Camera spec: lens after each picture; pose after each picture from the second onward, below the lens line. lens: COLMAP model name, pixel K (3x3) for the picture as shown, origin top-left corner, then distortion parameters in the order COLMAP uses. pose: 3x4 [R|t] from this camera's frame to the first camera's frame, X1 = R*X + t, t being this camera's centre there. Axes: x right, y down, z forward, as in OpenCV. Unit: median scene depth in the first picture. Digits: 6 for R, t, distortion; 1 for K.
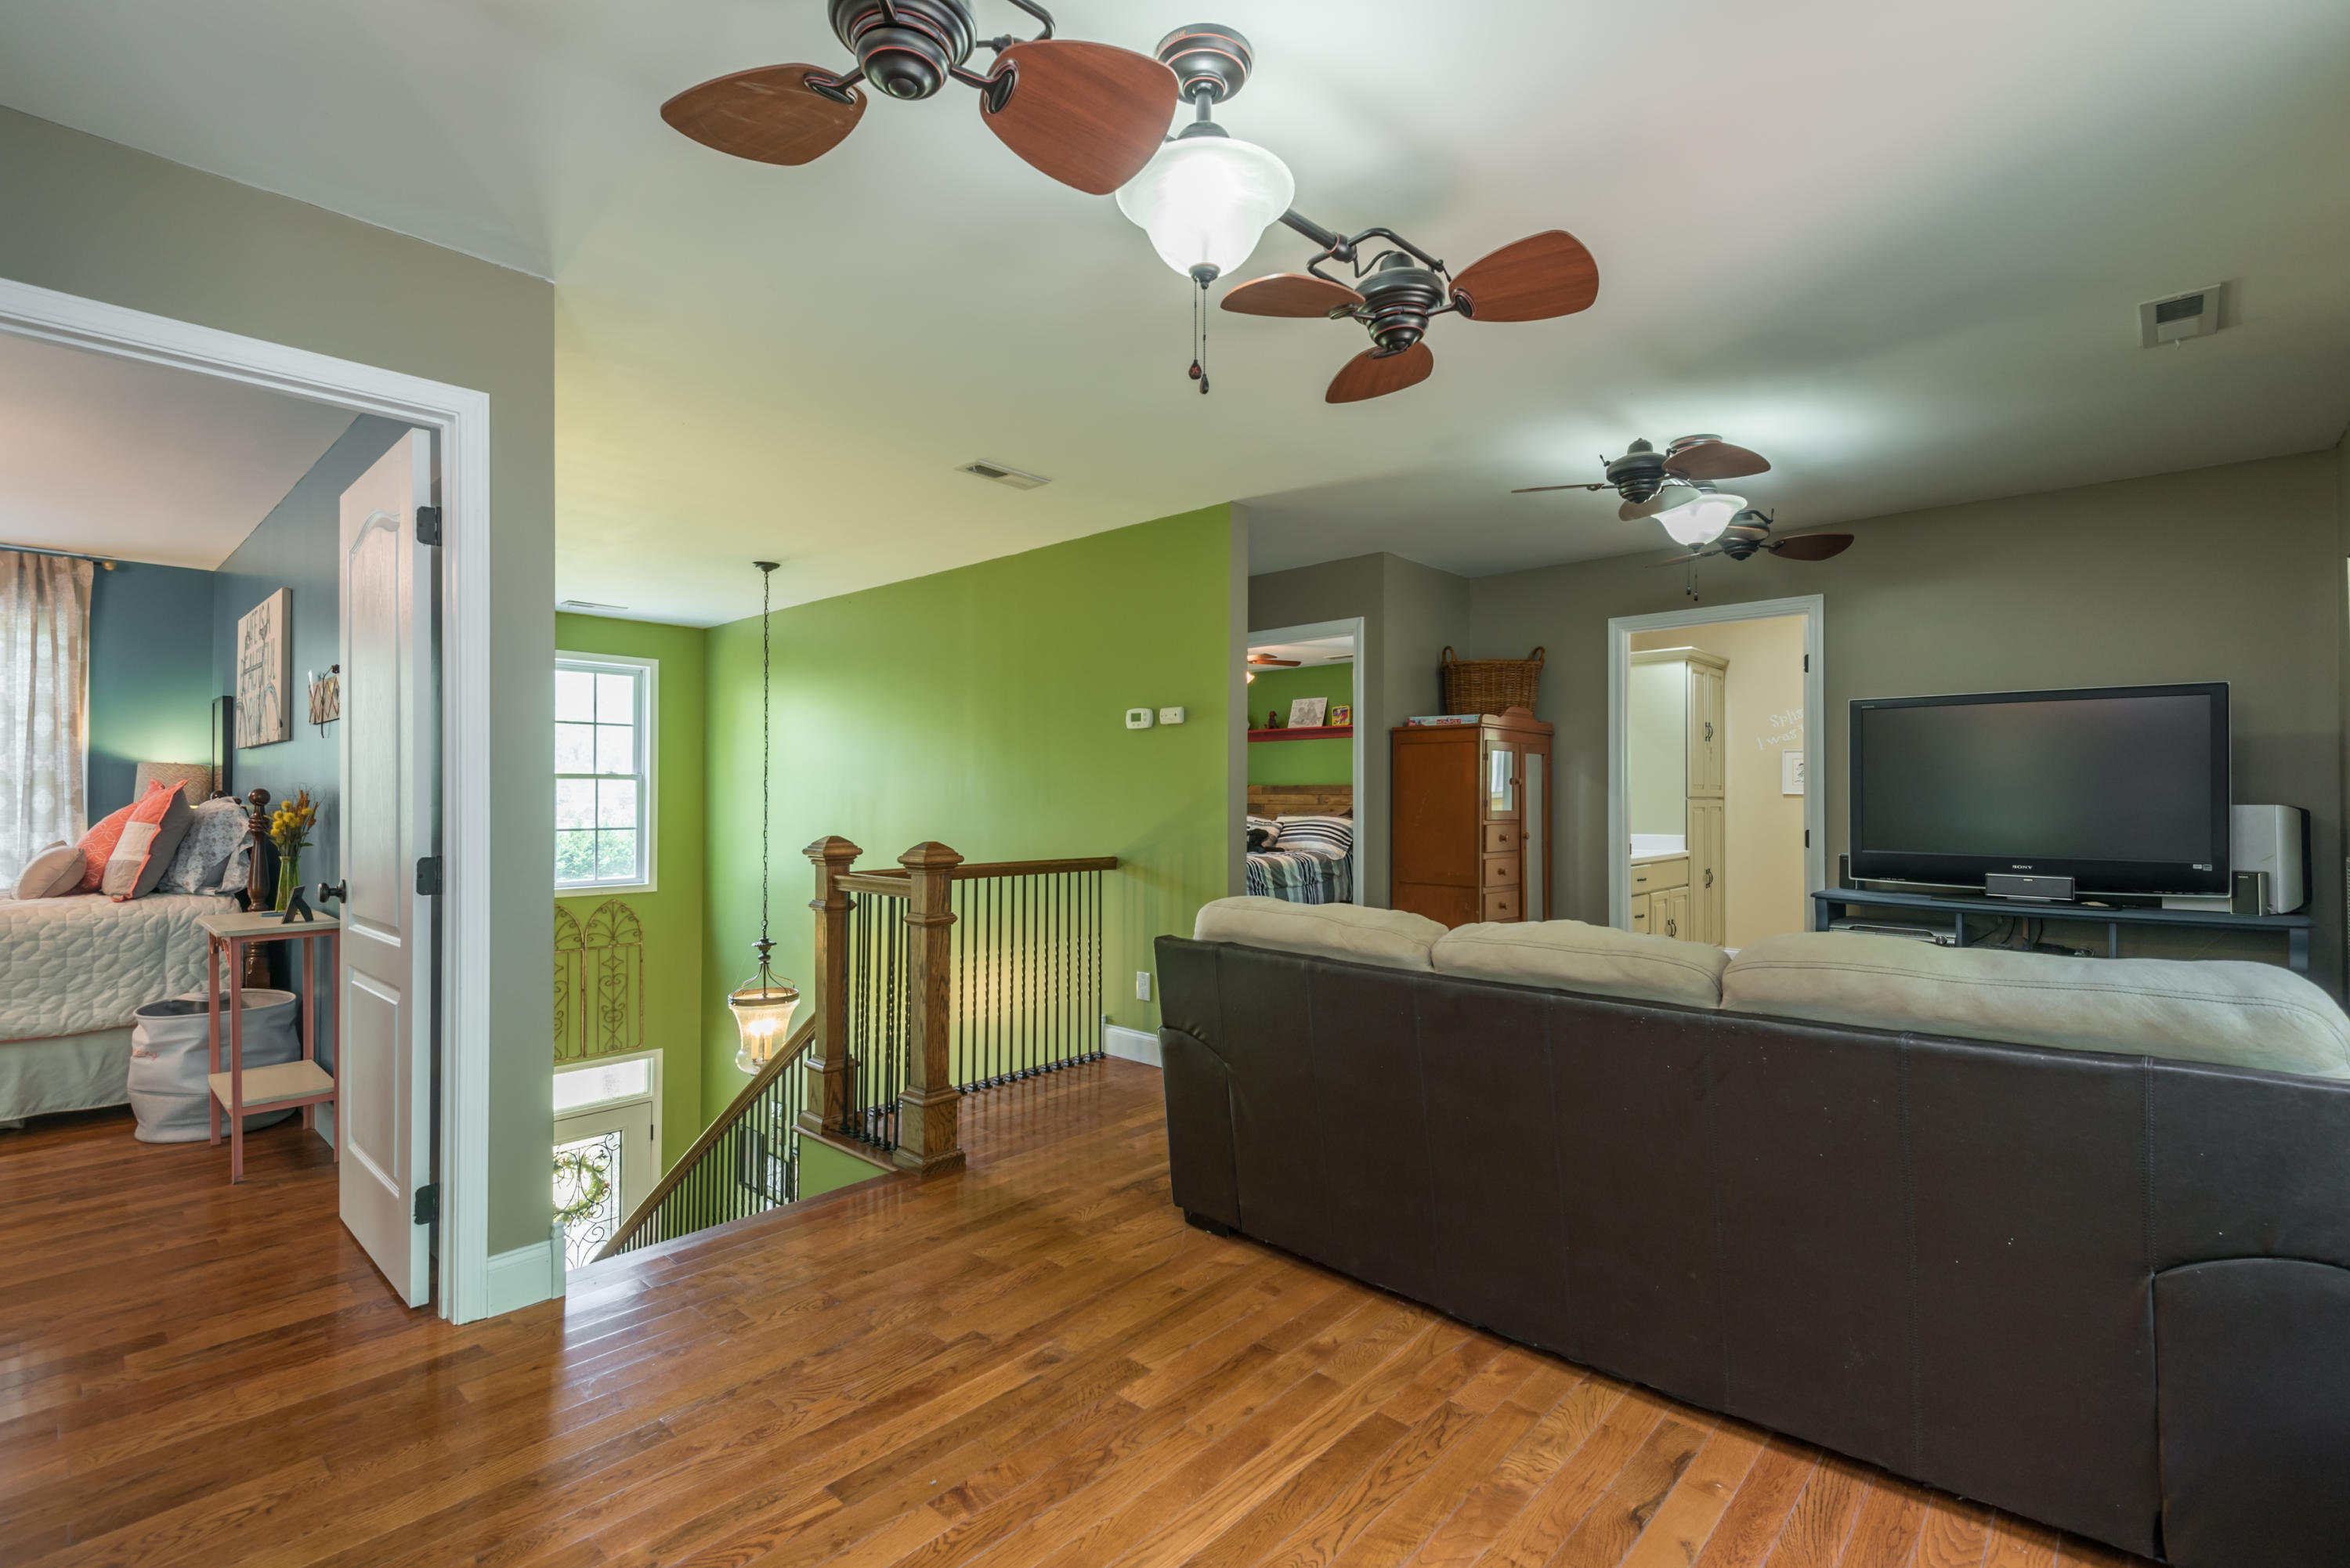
lens RADIAL K [[1055.7, 0, 1178.7], [0, 1055.7, 777.9], [0, 0, 1]] dist [0.014276, -0.004194]
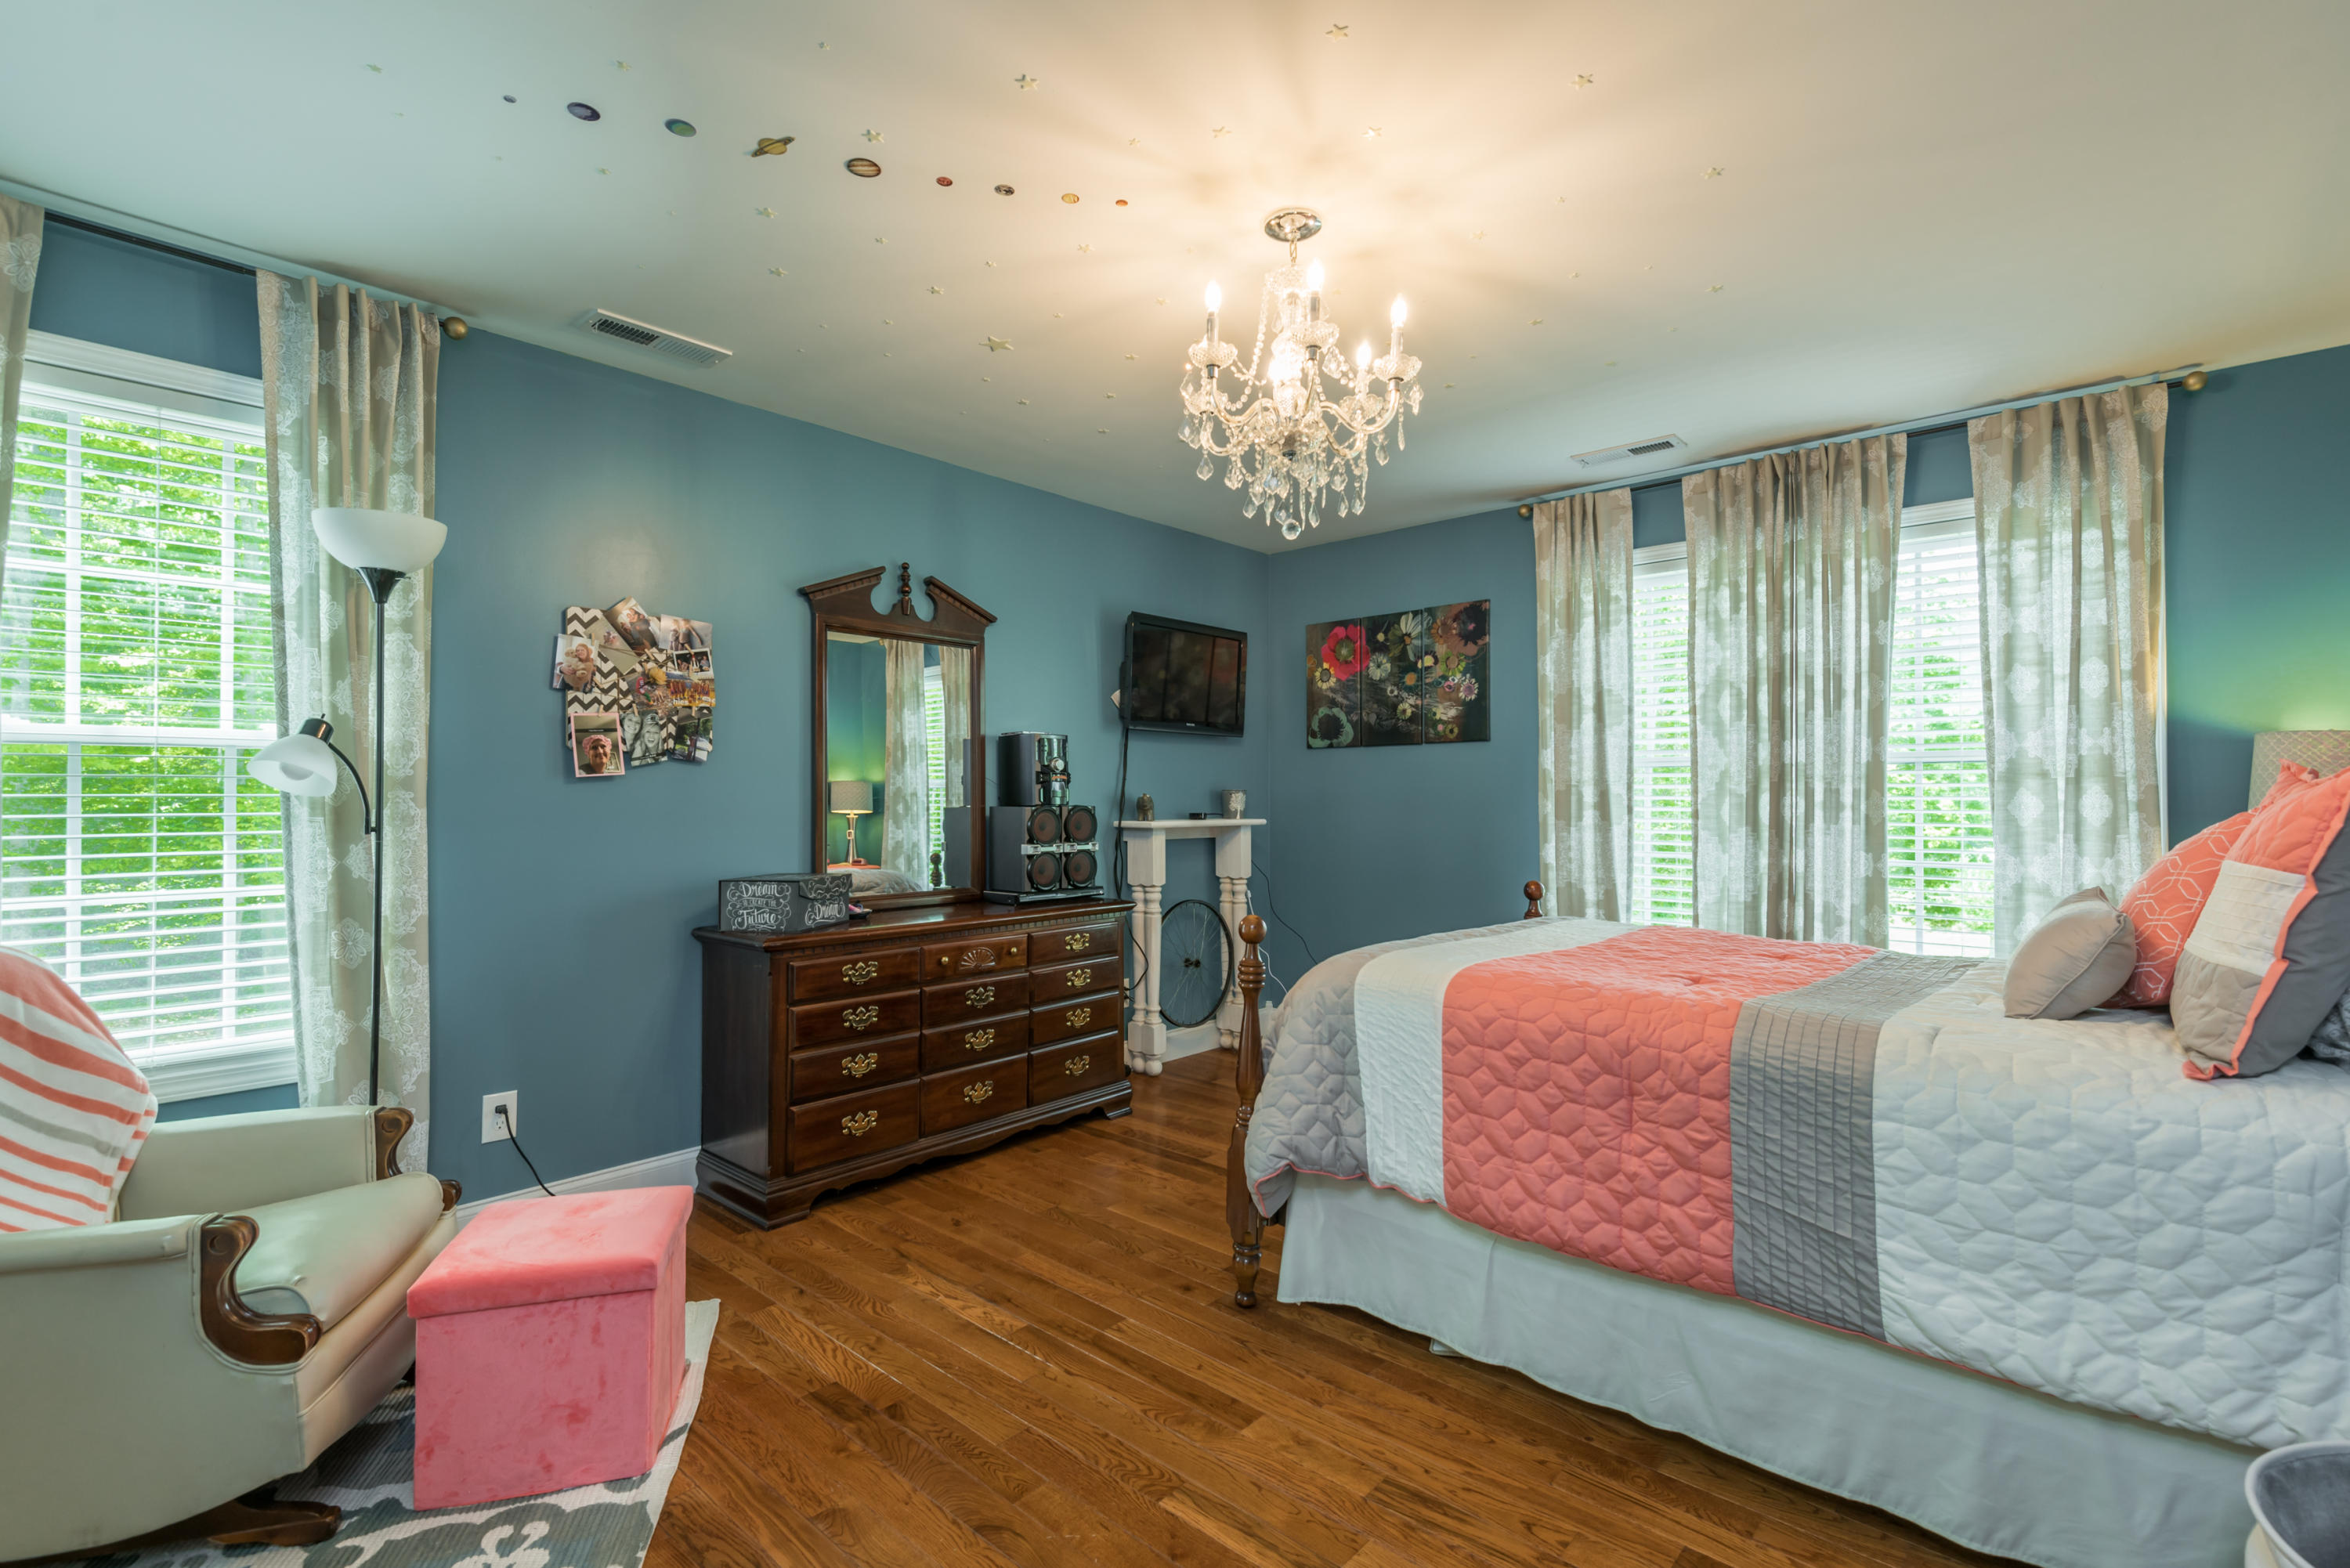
lens RADIAL K [[1055.7, 0, 1177.4], [0, 1055.7, 778.8], [0, 0, 1]] dist [0.014276, -0.004194]
pose [[0.002548, -0.010862, -0.999938, -0.470136], [0.010456, 0.999887, -0.010835, 0.008290], [0.999942, -0.010428, 0.002661, 0.486077]]
